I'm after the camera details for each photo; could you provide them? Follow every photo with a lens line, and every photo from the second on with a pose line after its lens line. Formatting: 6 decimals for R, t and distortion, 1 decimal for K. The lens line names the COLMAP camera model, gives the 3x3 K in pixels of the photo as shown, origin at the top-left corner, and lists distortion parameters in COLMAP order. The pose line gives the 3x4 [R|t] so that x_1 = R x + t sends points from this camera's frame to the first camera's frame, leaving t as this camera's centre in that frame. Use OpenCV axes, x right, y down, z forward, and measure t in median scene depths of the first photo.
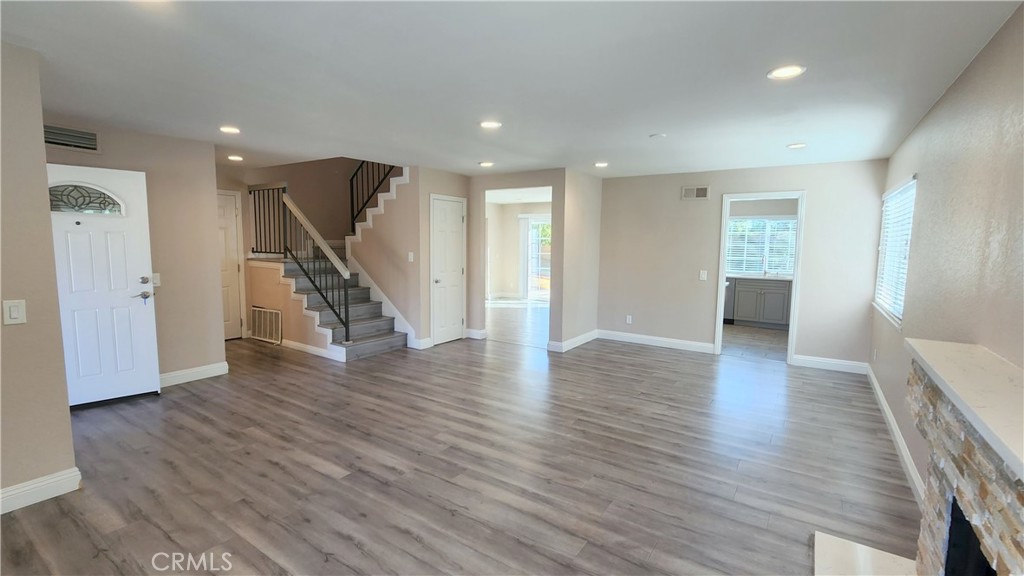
lens RADIAL K [[443.7, 0, 518.5], [0, 443.7, 288.0], [0, 0, 1]] dist [-0.004895, 0.000773]
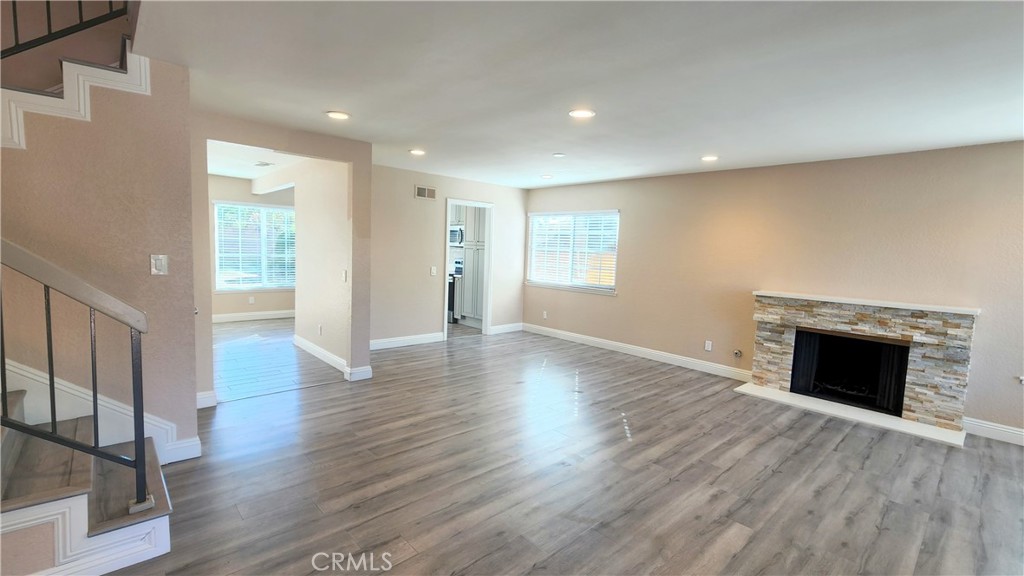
lens RADIAL K [[443.7, 0, 515.3], [0, 443.7, 285.2], [0, 0, 1]] dist [-0.004895, 0.000773]
pose [[0.251822, -0.084127, 0.964110, -1.177906], [0.066594, 0.995360, 0.069460, -0.113768], [-0.965480, 0.046712, 0.256255, 1.089515]]
